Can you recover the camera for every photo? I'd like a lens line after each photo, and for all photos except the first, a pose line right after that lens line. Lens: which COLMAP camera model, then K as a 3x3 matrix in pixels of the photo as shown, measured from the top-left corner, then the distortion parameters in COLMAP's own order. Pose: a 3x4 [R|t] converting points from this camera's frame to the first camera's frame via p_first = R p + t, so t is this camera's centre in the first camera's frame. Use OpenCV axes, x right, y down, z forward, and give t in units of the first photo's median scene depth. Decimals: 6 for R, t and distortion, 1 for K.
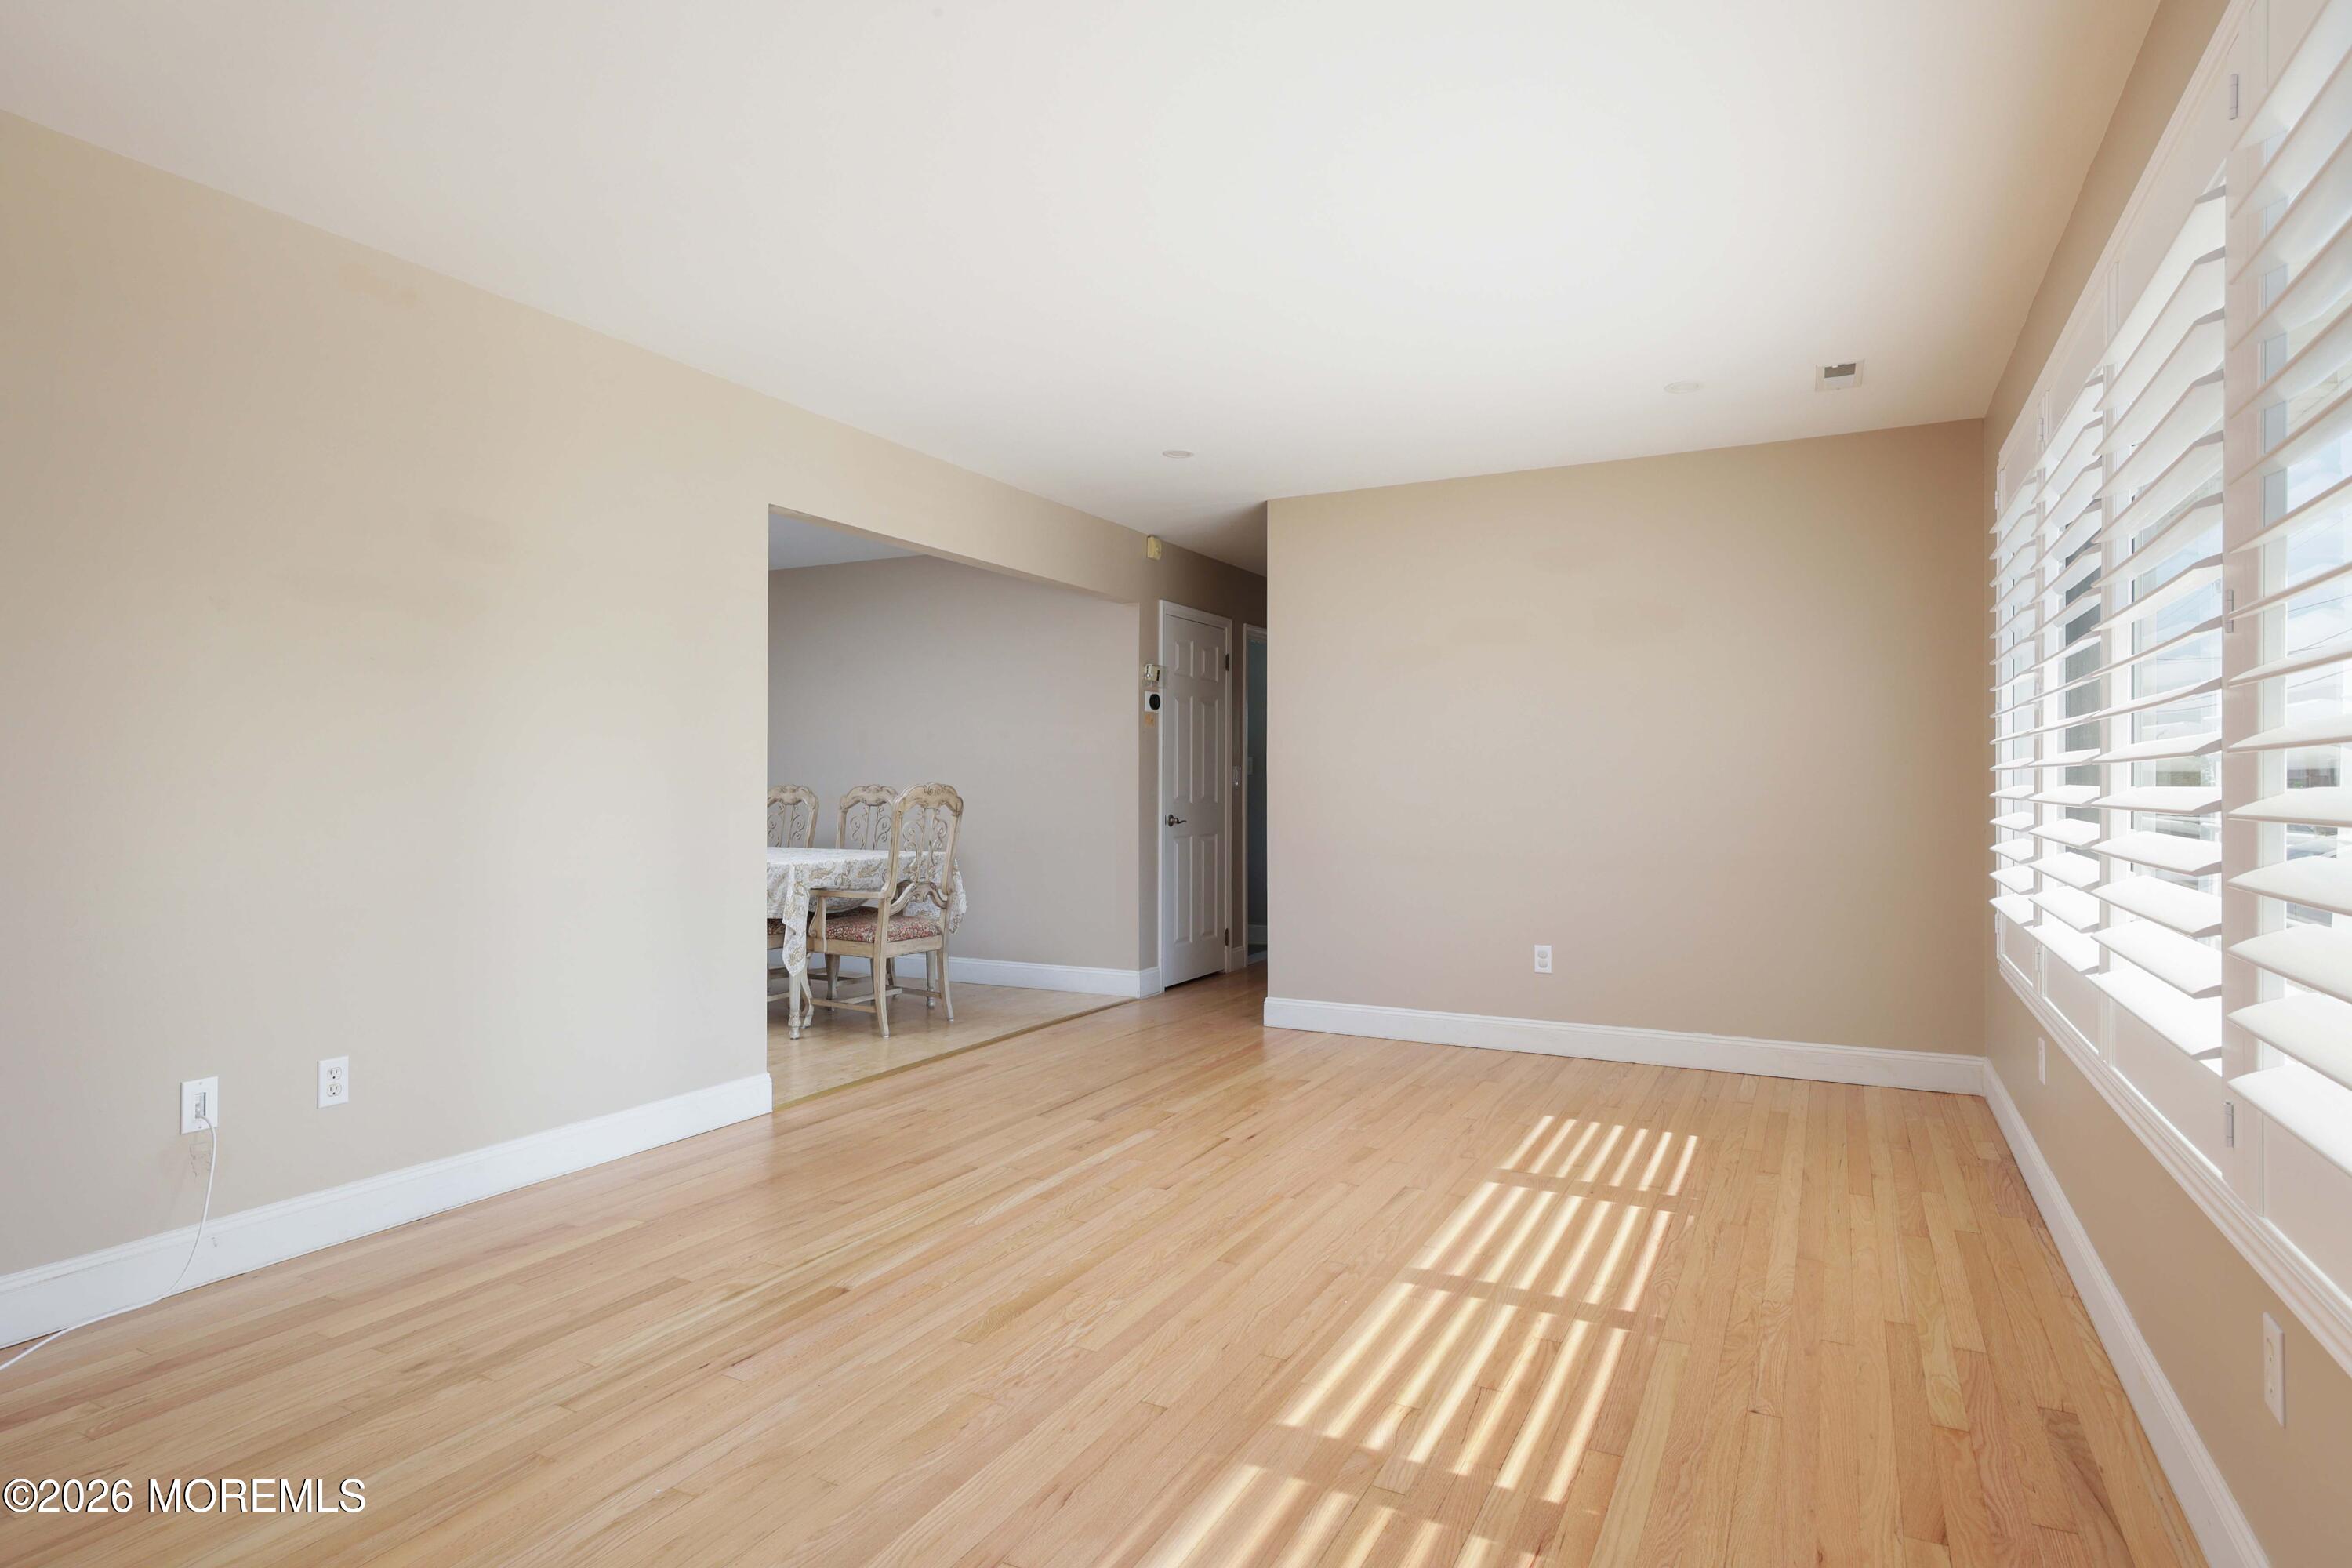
lens RADIAL K [[1218.0, 0, 1174.5], [0, 1218.0, 777.8], [0, 0, 1]] dist [0.014196, 0.001001]
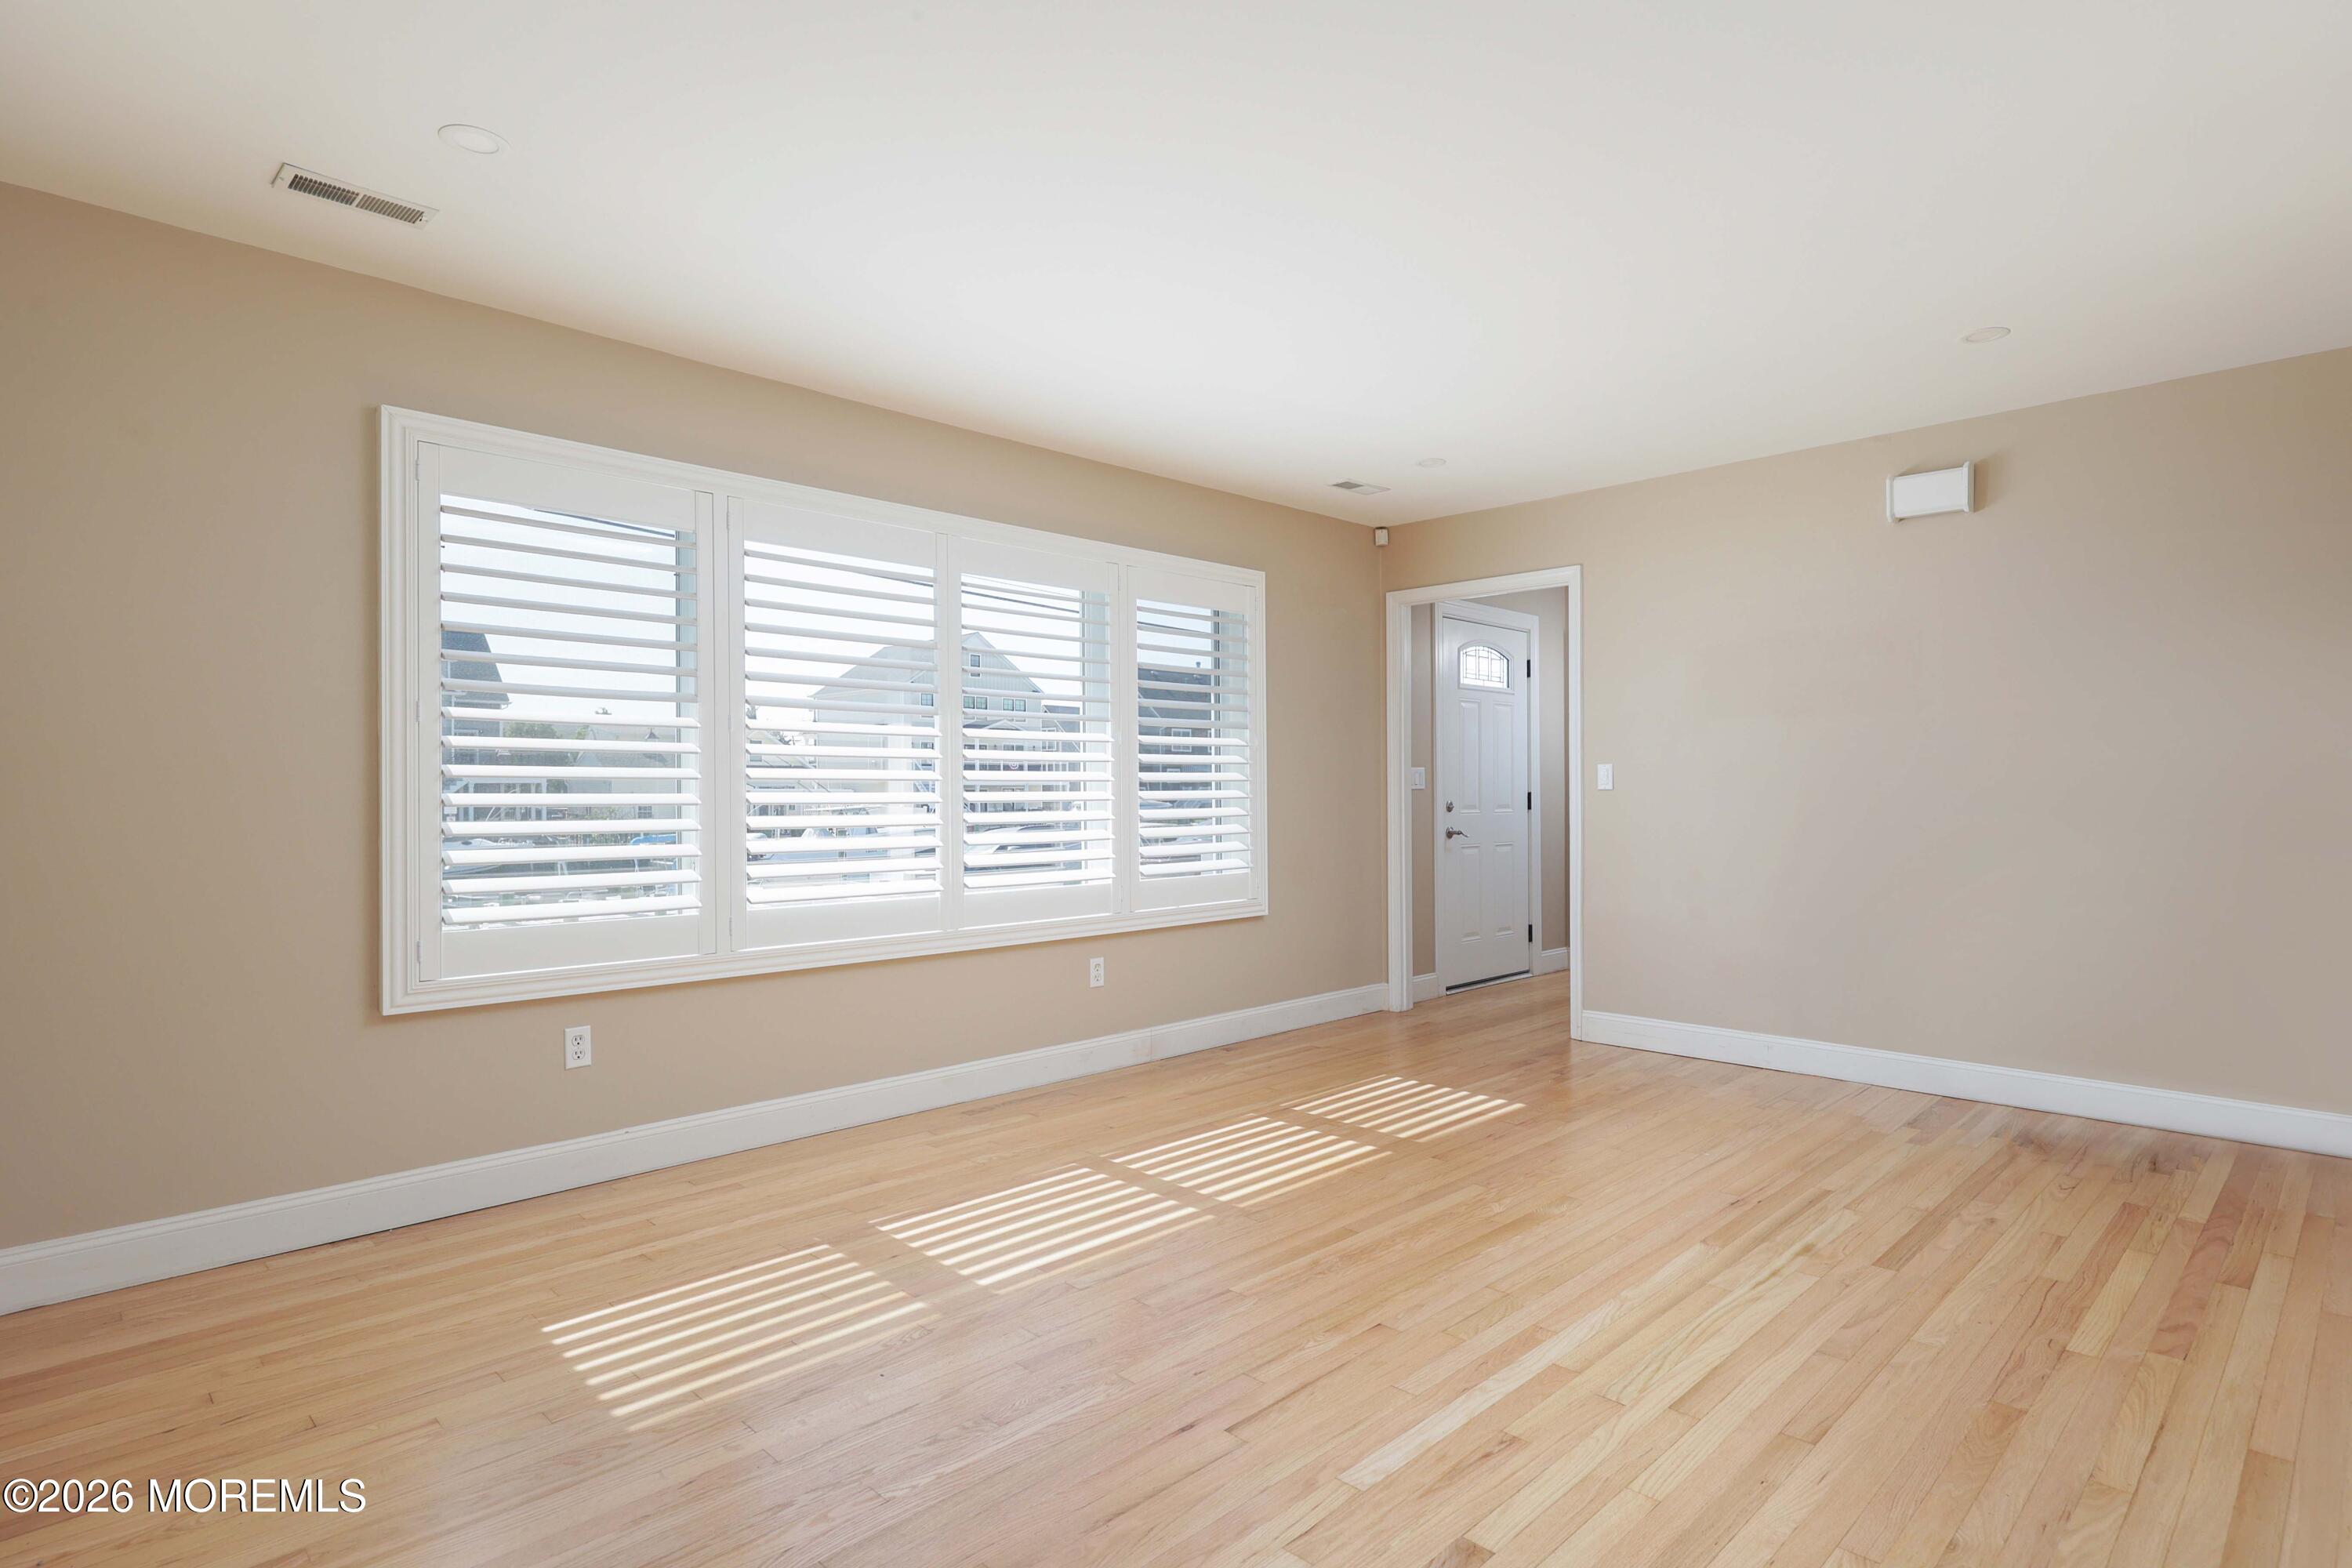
lens RADIAL K [[1235.7, 0, 1176.0], [0, 1235.7, 784.0], [0, 0, 1]] dist [0.004707, 0.000979]
pose [[-0.954128, 0.004389, 0.299367, -0.145215], [0.000481, 0.999914, -0.013126, 0.014822], [-0.299398, -0.012380, -0.954048, 2.172061]]
